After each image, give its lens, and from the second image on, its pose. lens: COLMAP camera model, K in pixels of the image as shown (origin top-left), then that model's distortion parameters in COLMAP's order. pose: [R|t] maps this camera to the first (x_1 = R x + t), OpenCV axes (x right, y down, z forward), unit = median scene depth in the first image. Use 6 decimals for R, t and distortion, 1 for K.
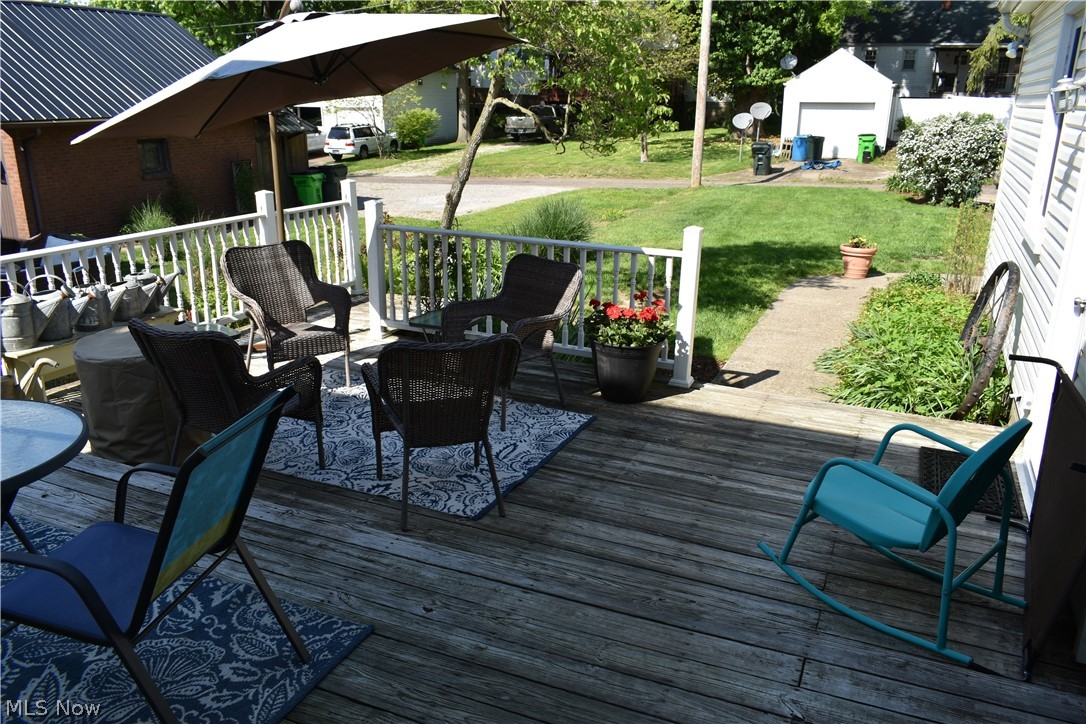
lens RADIAL K [[837.5, 0, 540.3], [0, 837.5, 365.9], [0, 0, 1]] dist [-0.010794, 0.001857]
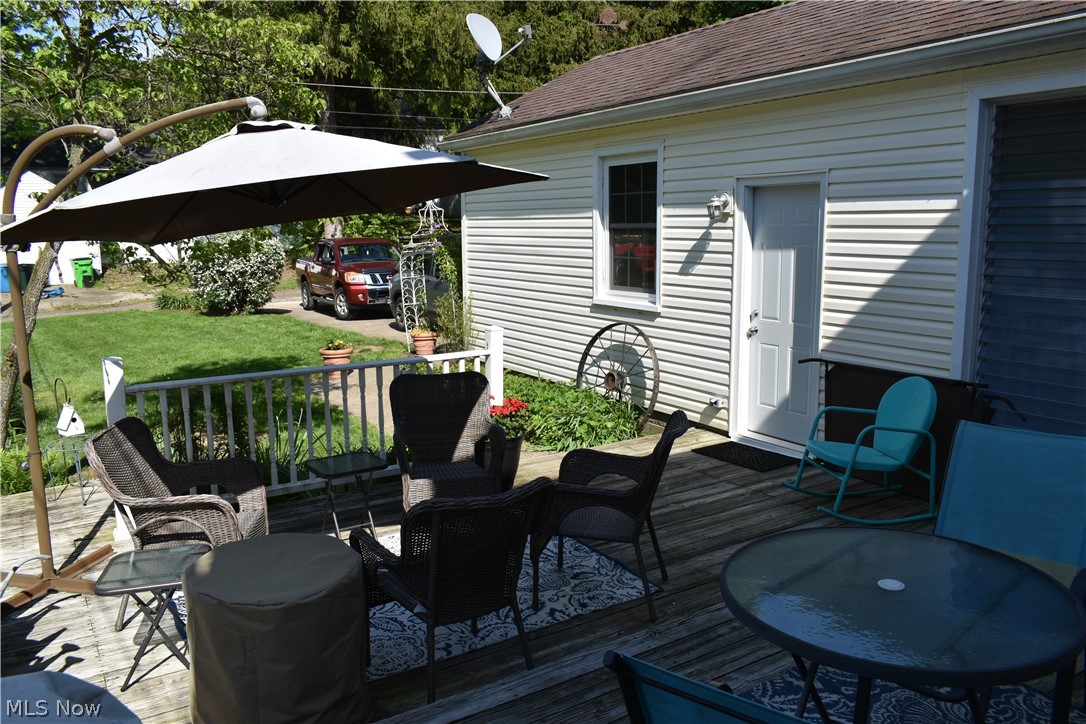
lens RADIAL K [[837.5, 0, 538.8], [0, 837.5, 359.7], [0, 0, 1]] dist [-0.010794, 0.001857]
pose [[0.555375, -0.160186, 0.816026, -0.330416], [0.276747, 0.960943, 0.000284, -0.049076], [-0.784200, 0.225675, 0.578015, 0.140994]]
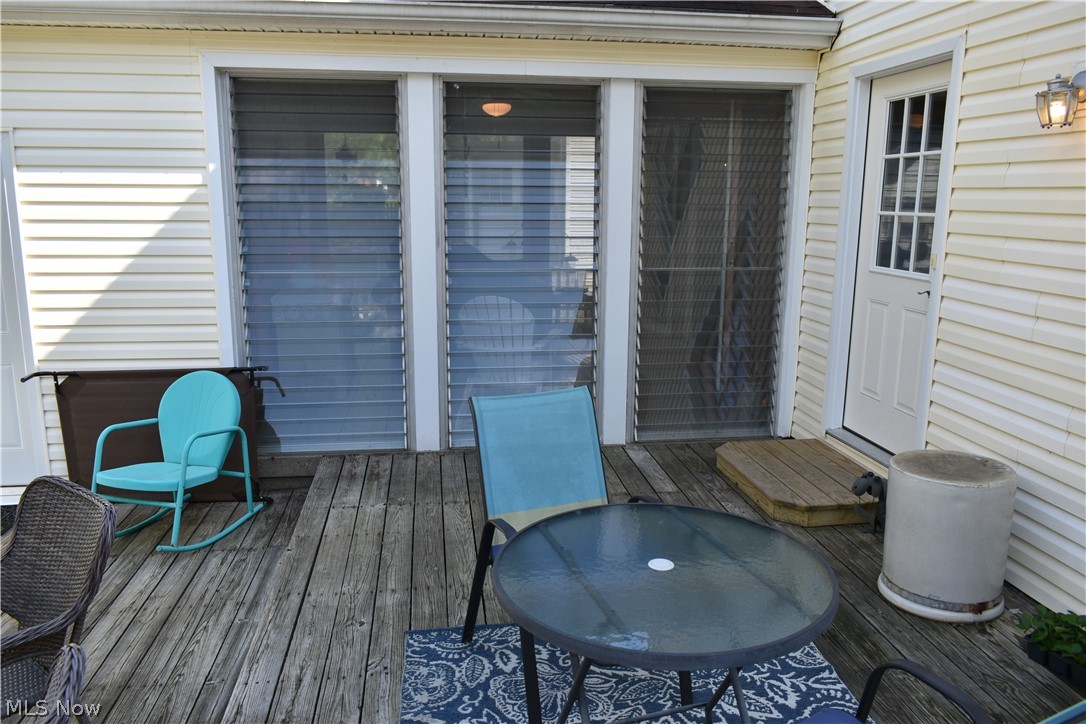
lens RADIAL K [[837.5, 0, 541.8], [0, 837.5, 364.5], [0, 0, 1]] dist [-0.010794, 0.001857]
pose [[-0.526308, -0.188573, 0.829120, -0.275657], [0.245480, 0.899881, 0.360492, -0.091155], [-0.814088, 0.393262, -0.427323, 0.277107]]
